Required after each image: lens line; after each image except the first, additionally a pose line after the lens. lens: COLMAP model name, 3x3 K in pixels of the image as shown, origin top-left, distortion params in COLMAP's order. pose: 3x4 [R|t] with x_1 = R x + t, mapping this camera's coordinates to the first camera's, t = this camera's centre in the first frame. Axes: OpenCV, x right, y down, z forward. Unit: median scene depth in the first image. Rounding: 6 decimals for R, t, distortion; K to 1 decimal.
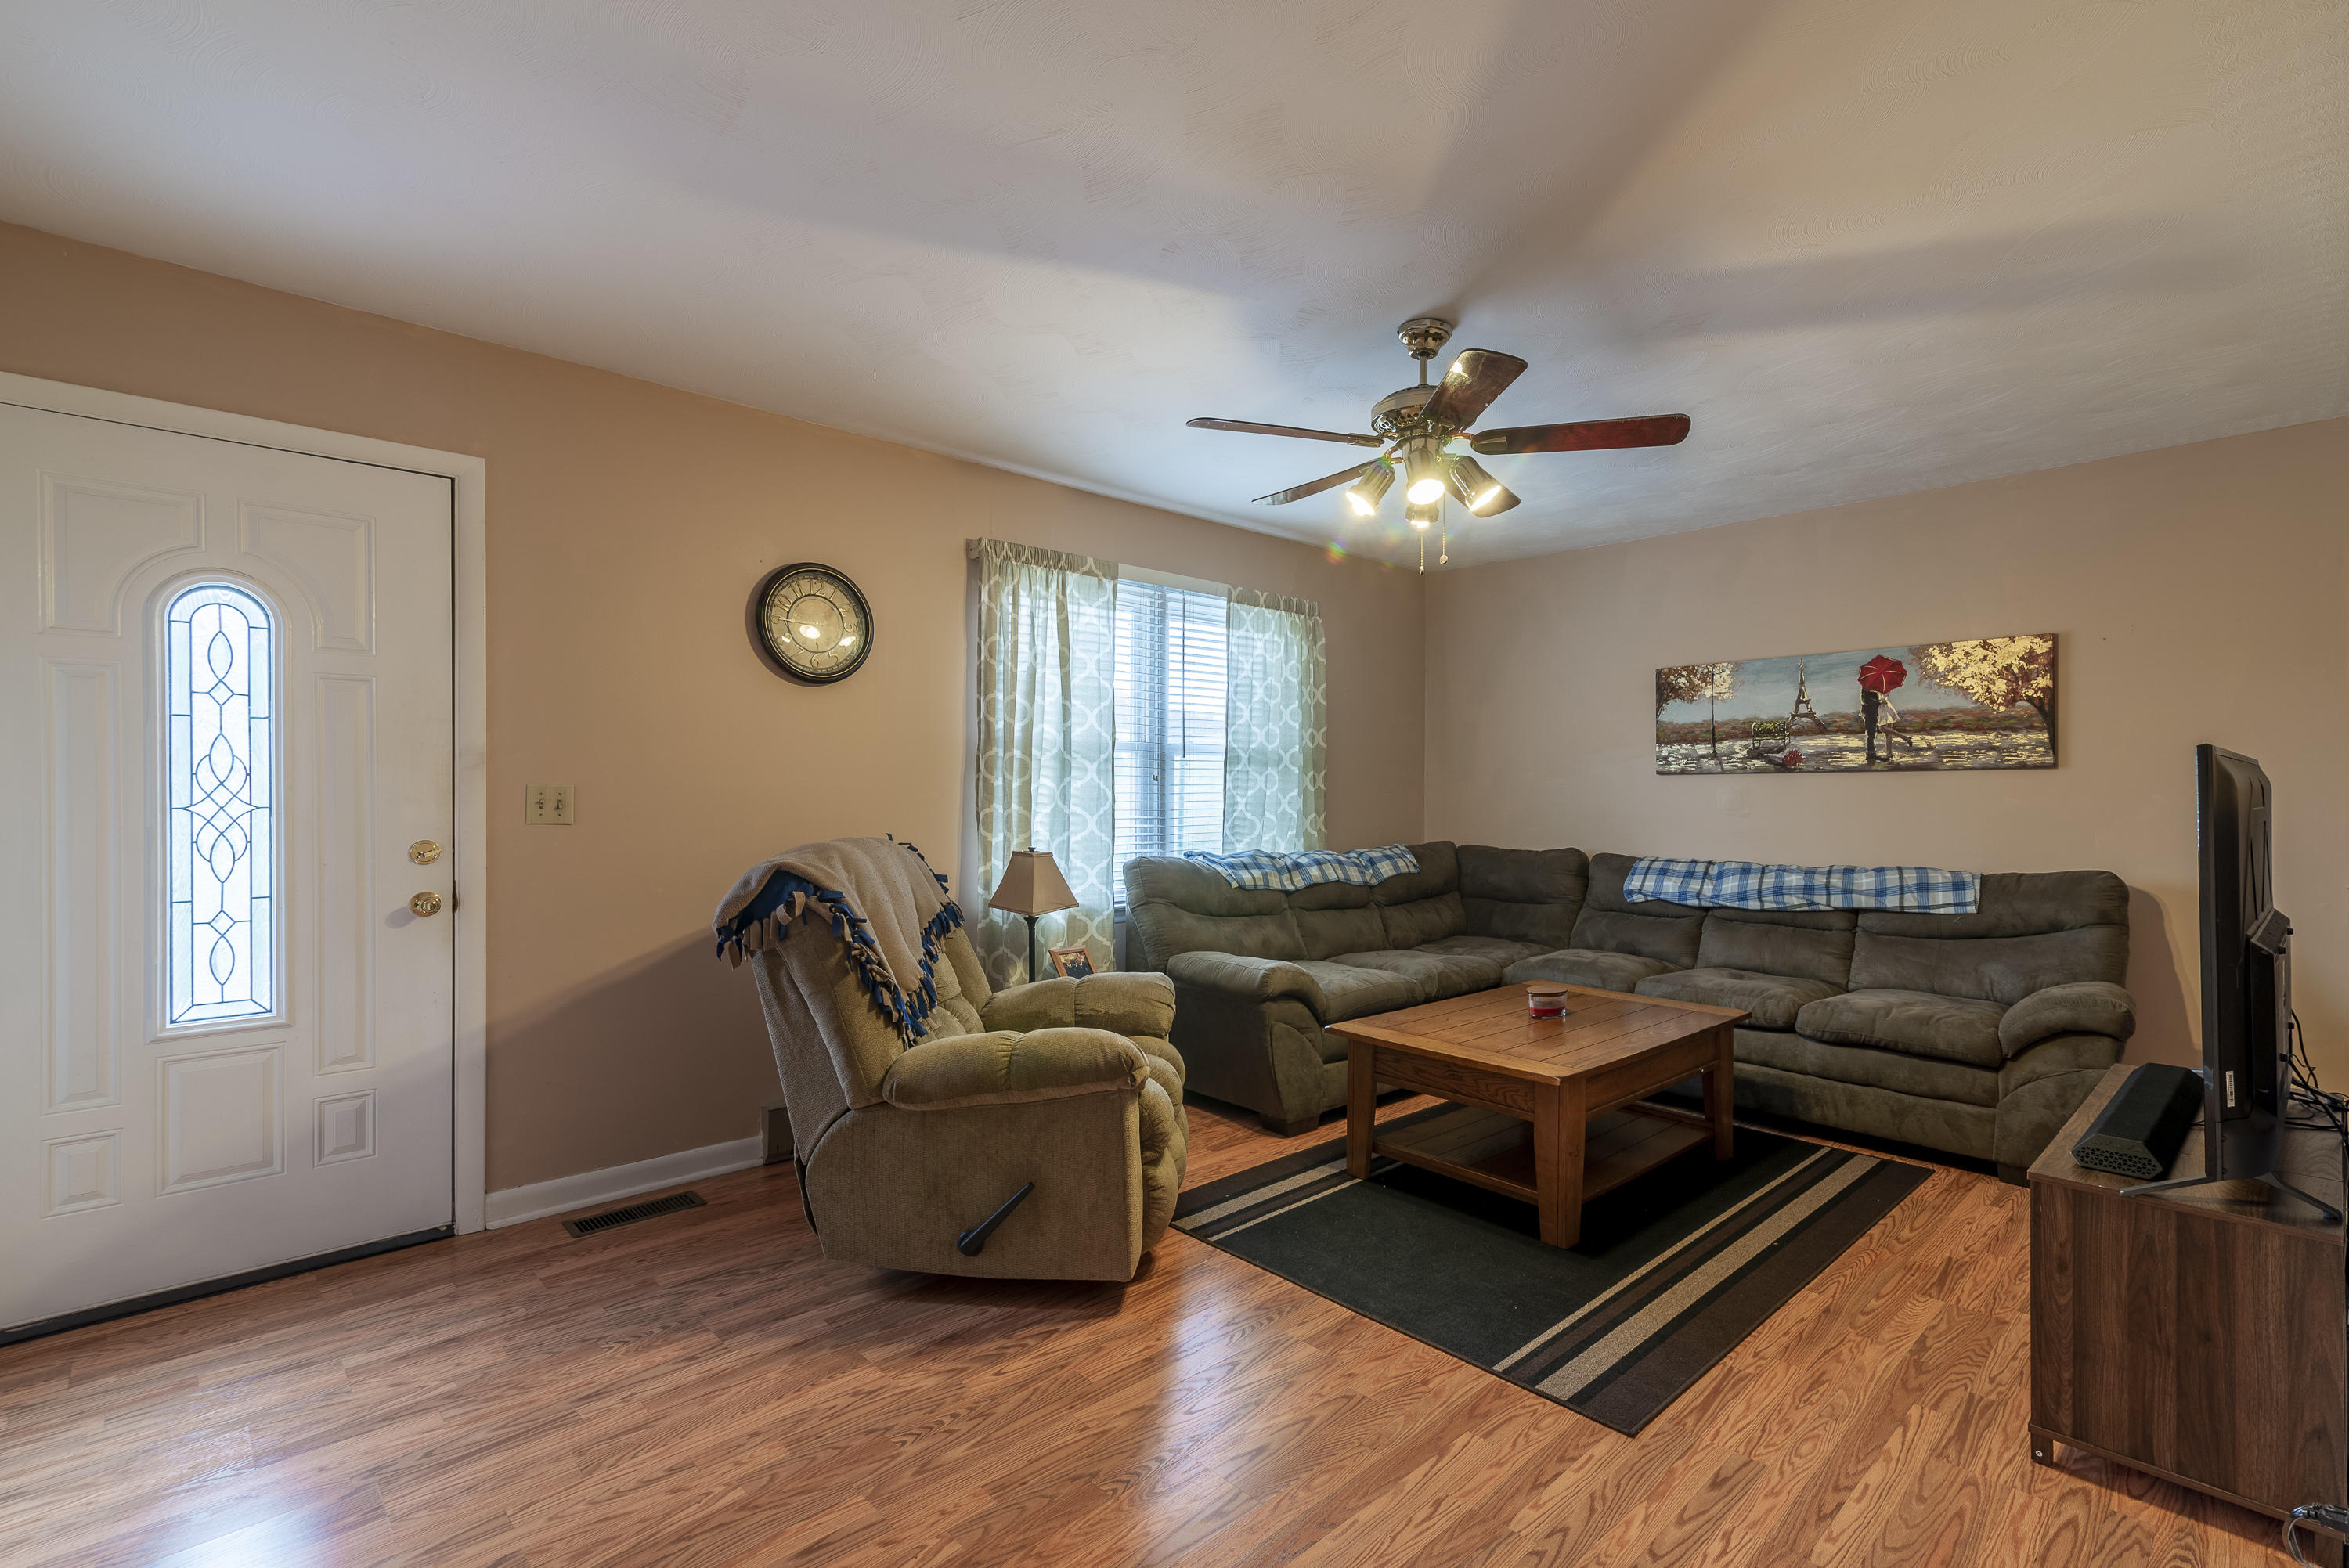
lens RADIAL K [[1103.4, 0, 1135.5], [0, 1103.4, 767.9], [0, 0, 1]] dist [0.014977, -0.001552]
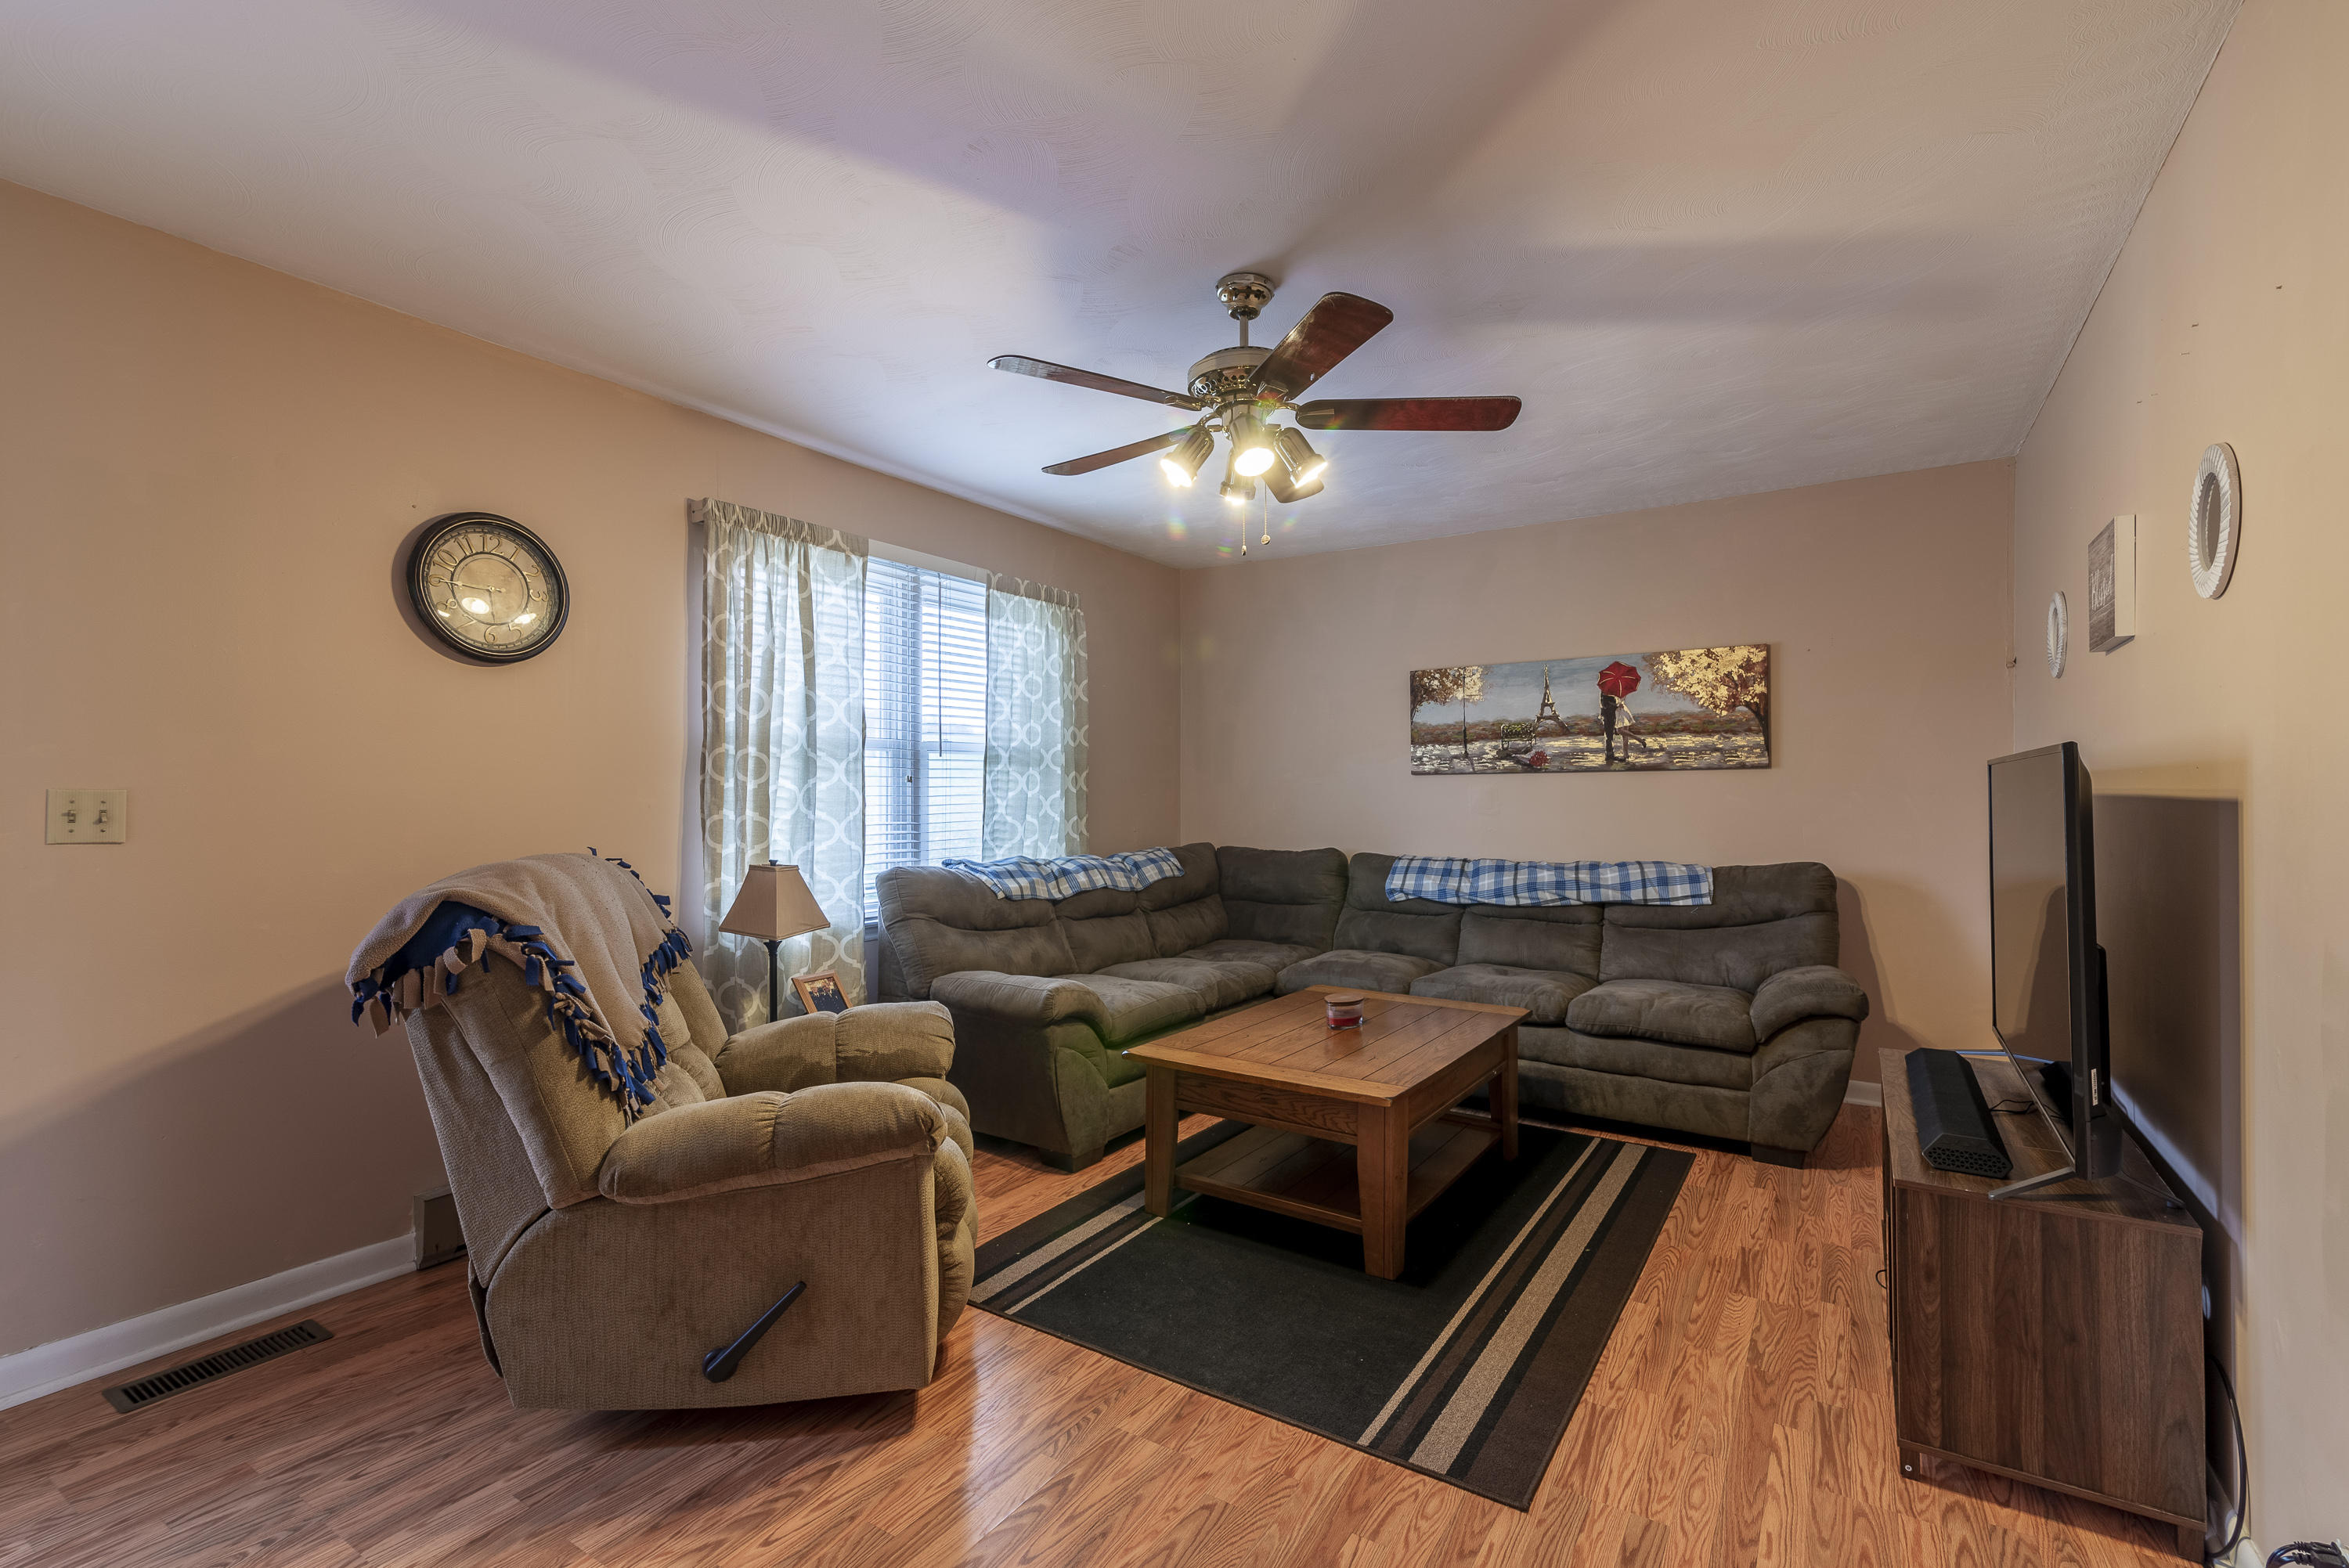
lens RADIAL K [[1103.4, 0, 1135.5], [0, 1103.4, 767.9], [0, 0, 1]] dist [0.014977, -0.001552]
pose [[0.967387, 0.000577, 0.253304, -0.050105], [-0.000277, 0.999999, -0.001219, 0.001646], [-0.253304, 0.001109, 0.967386, 0.123345]]
